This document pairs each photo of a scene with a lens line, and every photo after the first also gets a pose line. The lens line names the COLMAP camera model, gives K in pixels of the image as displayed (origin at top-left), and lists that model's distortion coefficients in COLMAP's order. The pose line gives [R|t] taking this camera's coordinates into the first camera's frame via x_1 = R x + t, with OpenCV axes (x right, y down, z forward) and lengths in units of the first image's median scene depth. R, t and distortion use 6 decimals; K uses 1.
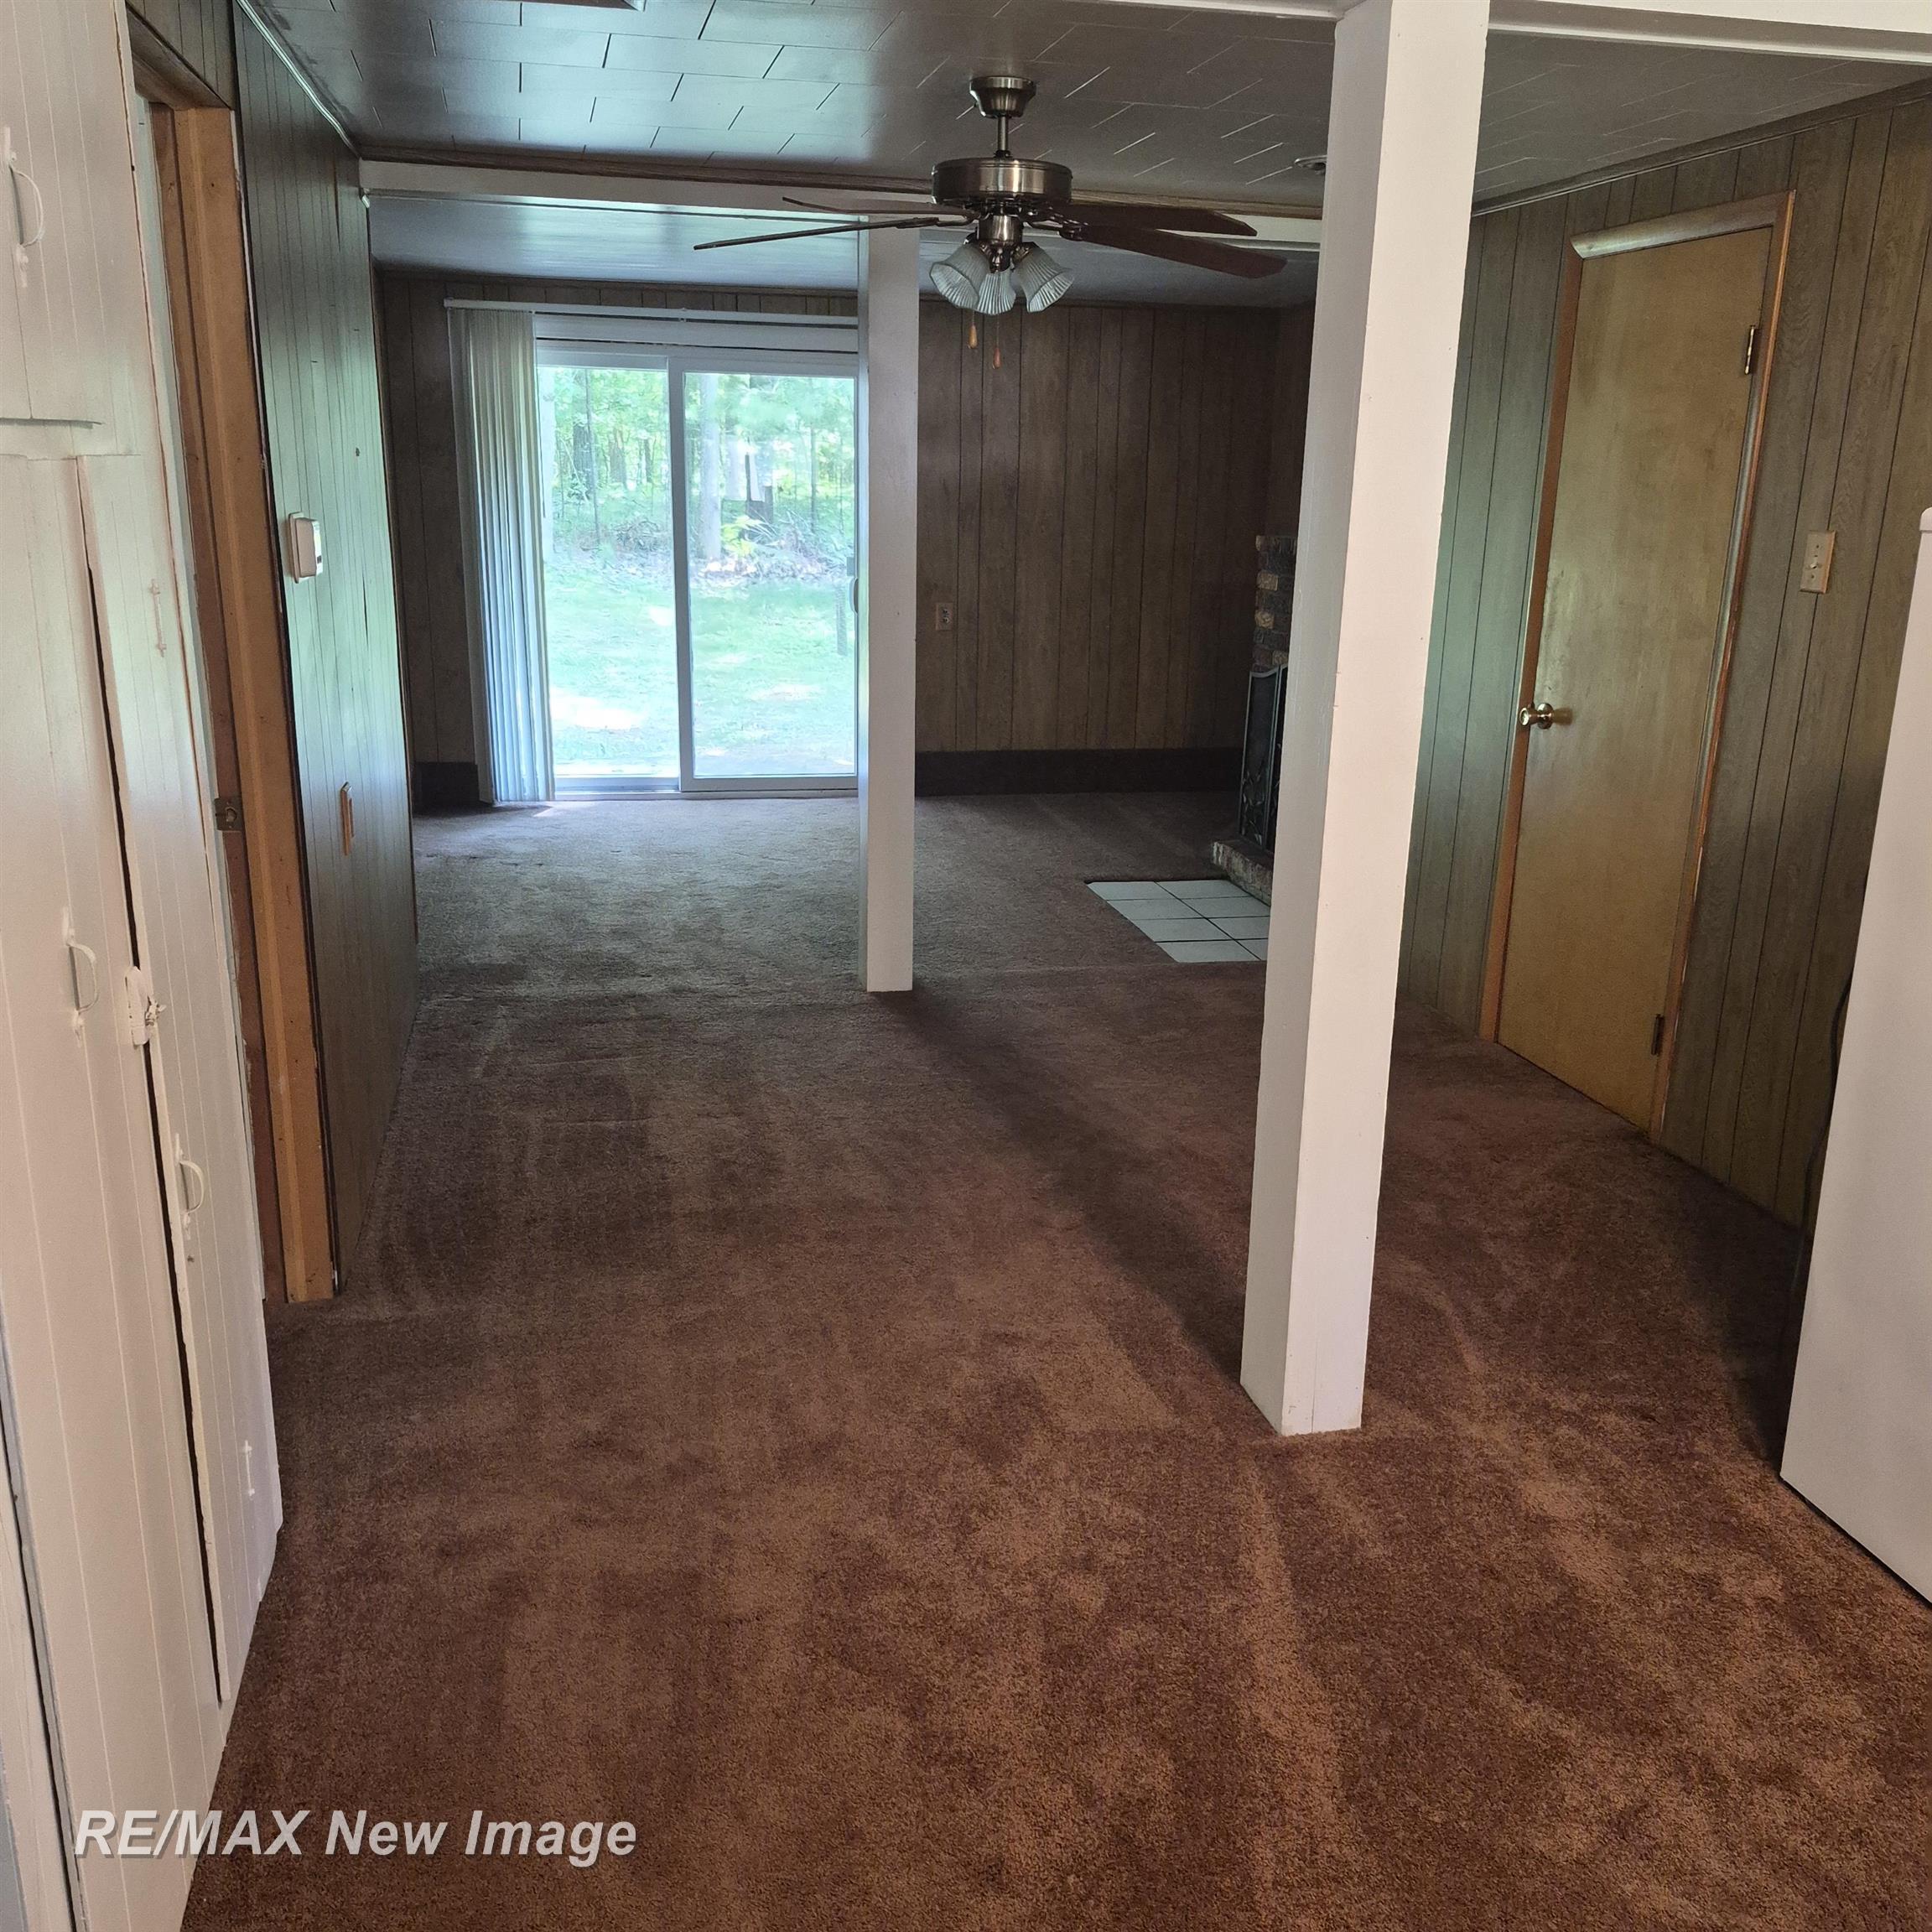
lens RADIAL K [[1791.0, 0, 969.9], [0, 1791.0, 977.4], [0, 0, 1]] dist [0.162670, -0.209500]
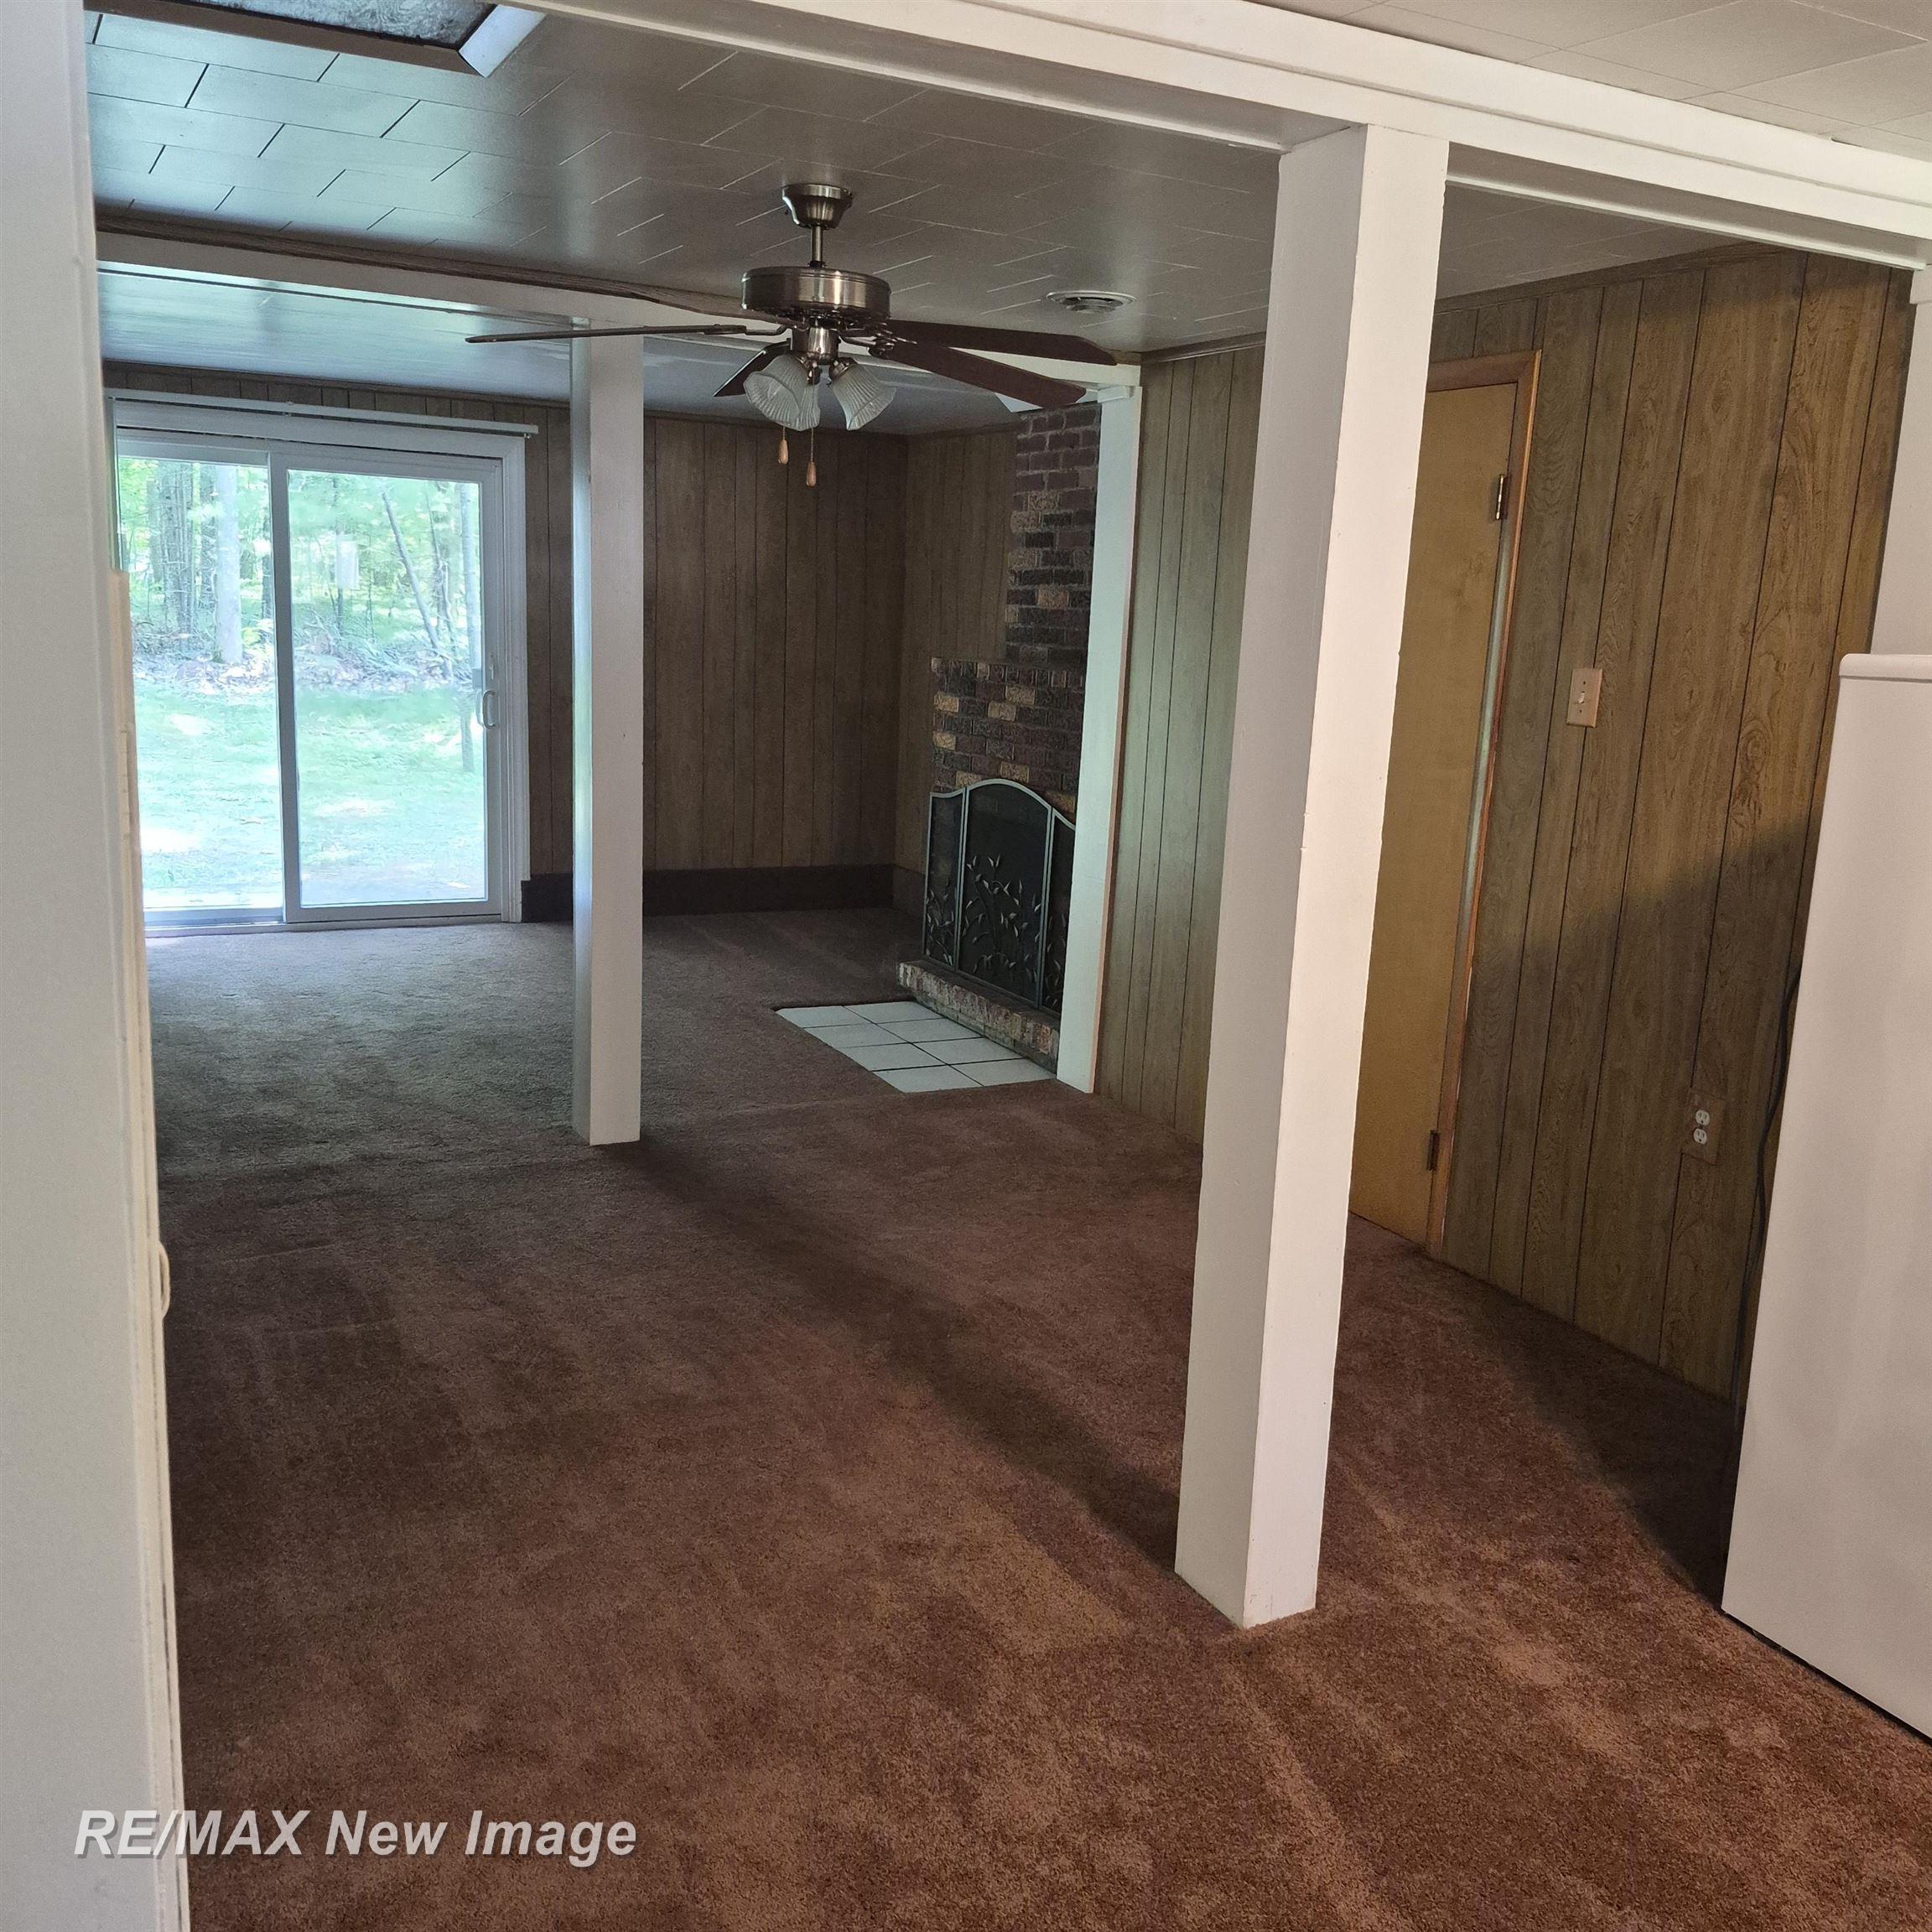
lens RADIAL K [[1806.7, 0, 966.0], [0, 1806.7, 966.0], [0, 0, 1]] dist [0.119199, -0.153450]
pose [[0.966661, -0.031550, 0.254109, -0.151579], [0.048086, 0.997092, -0.059125, -0.027766], [-0.251504, 0.069373, 0.965367, 0.090163]]
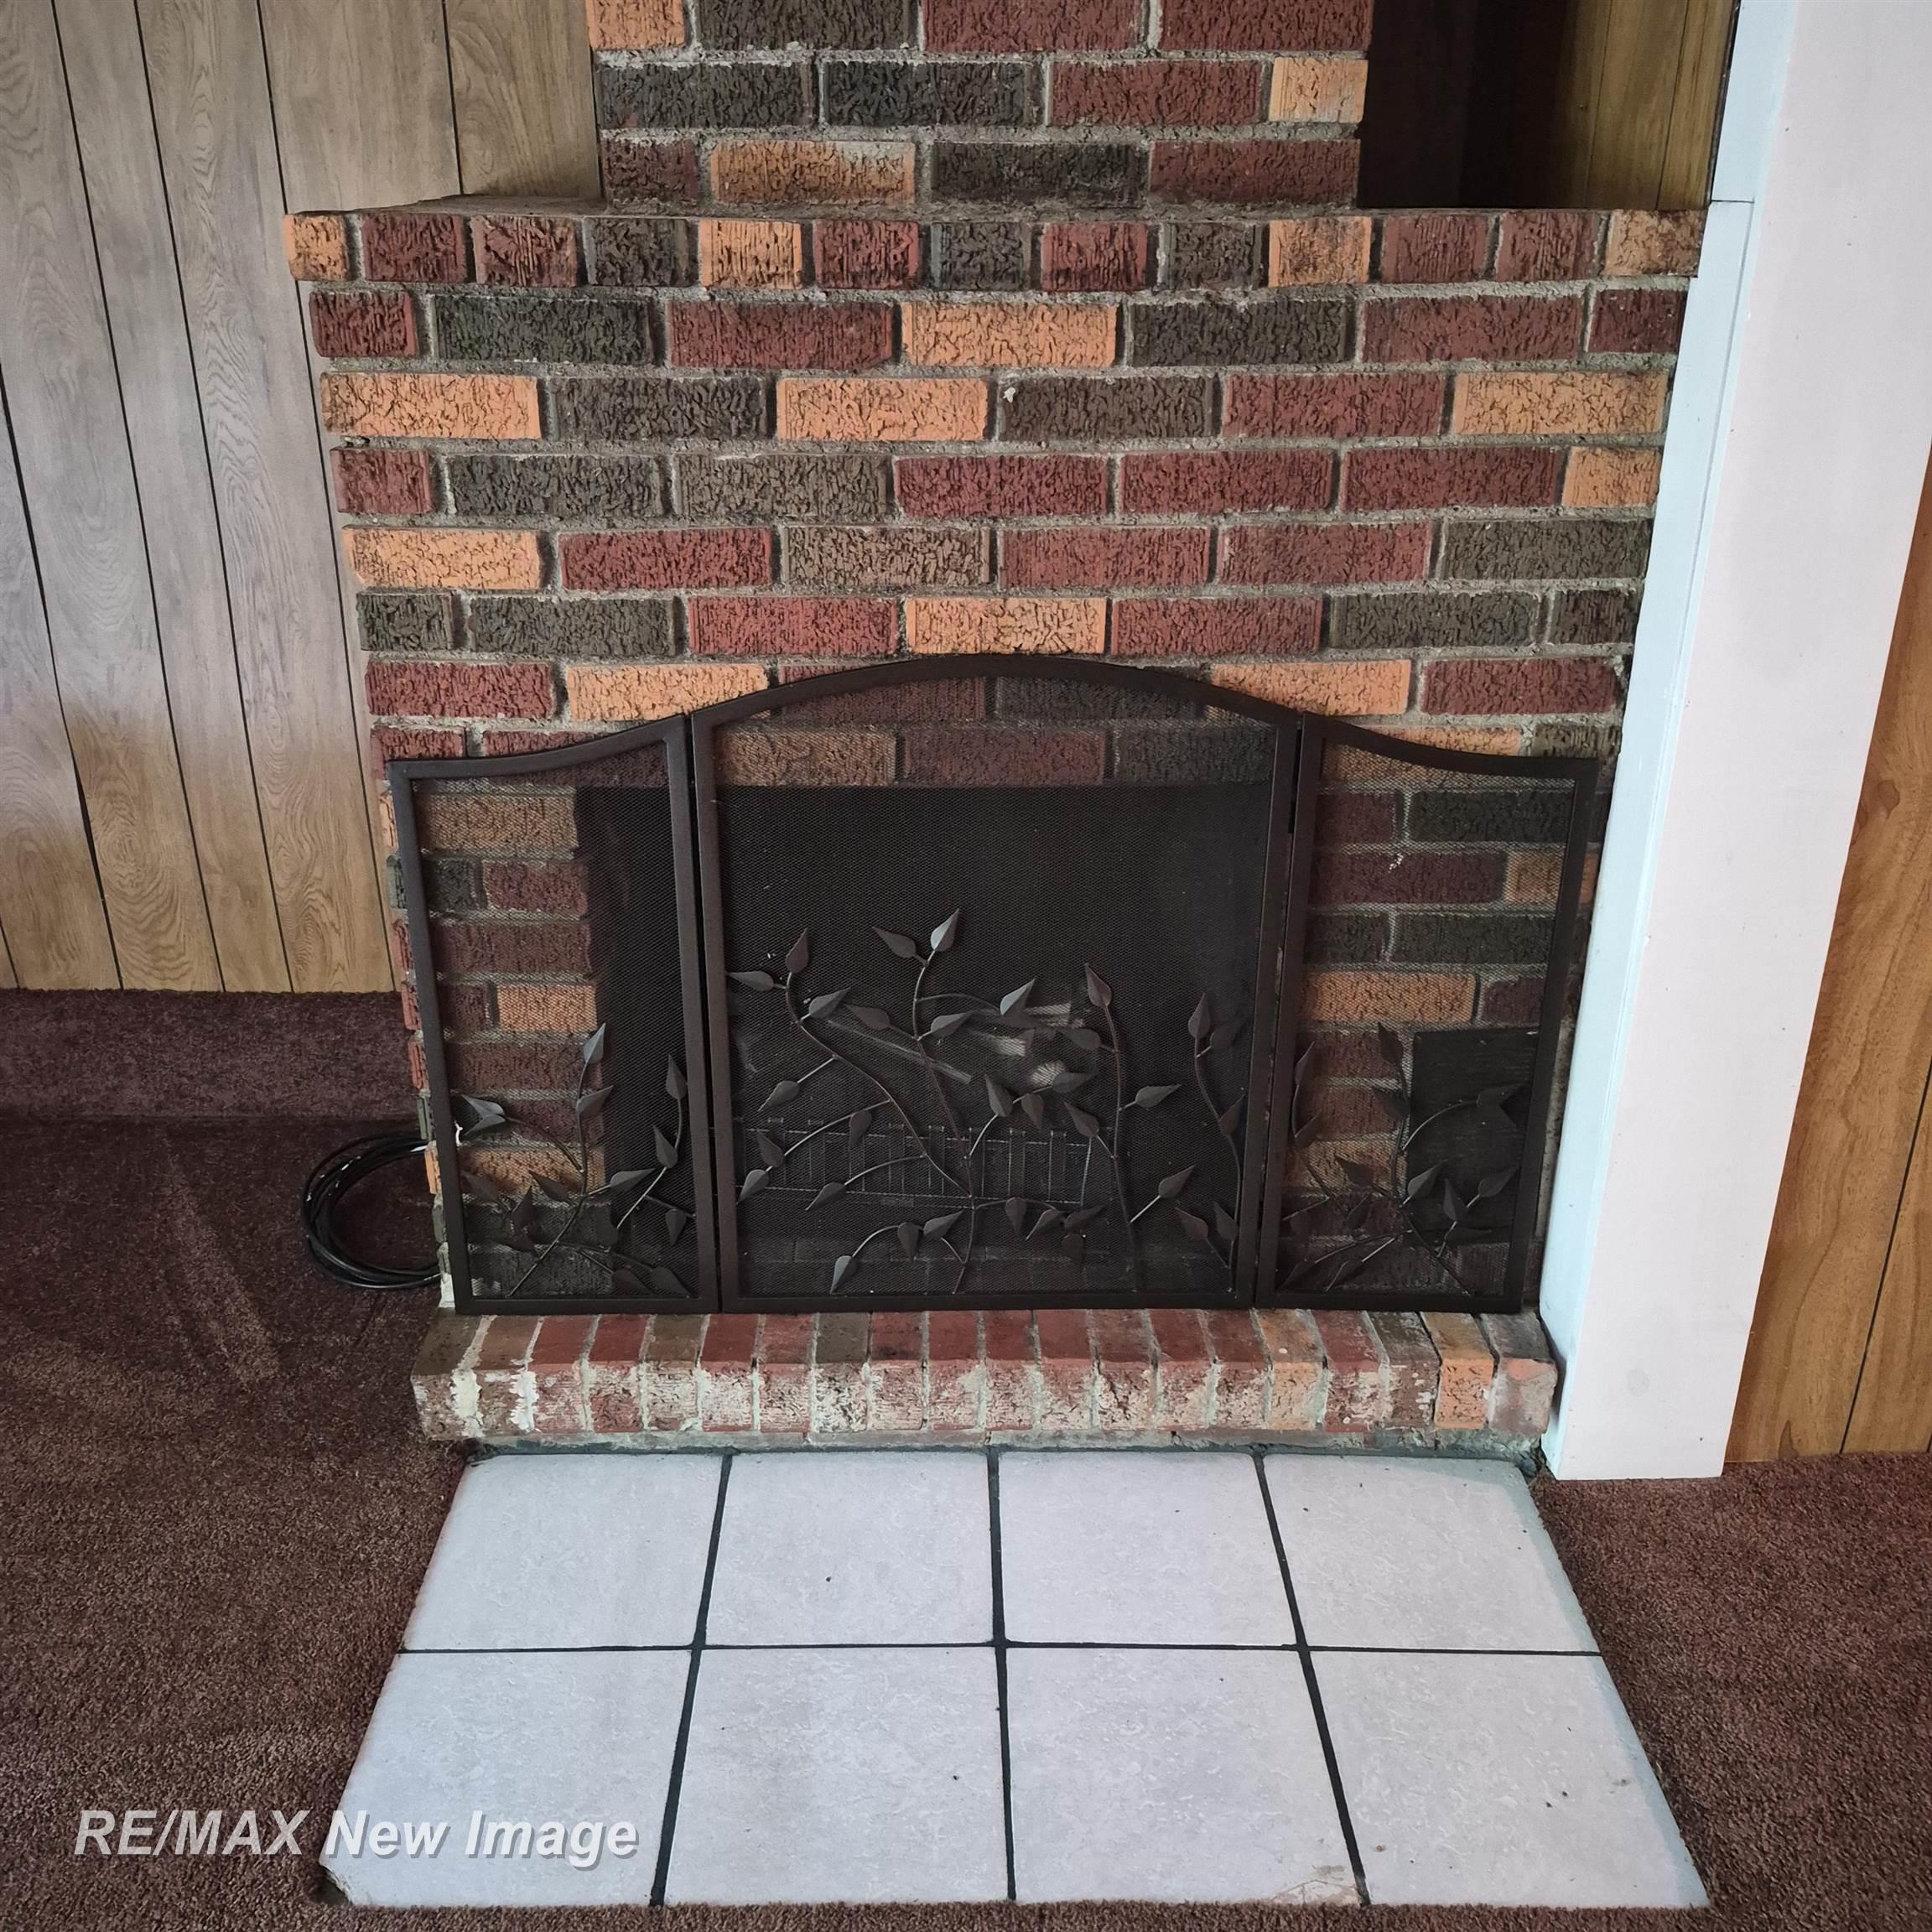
lens RADIAL K [[1806.7, 0, 966.0], [0, 1806.7, 966.0], [0, 0, 1]] dist [0.119199, -0.153450]
pose [[0.208143, -0.410412, 0.887828, -0.135928], [0.268977, 0.896728, 0.351468, -0.402441], [-0.940387, 0.165650, 0.297039, 1.604451]]
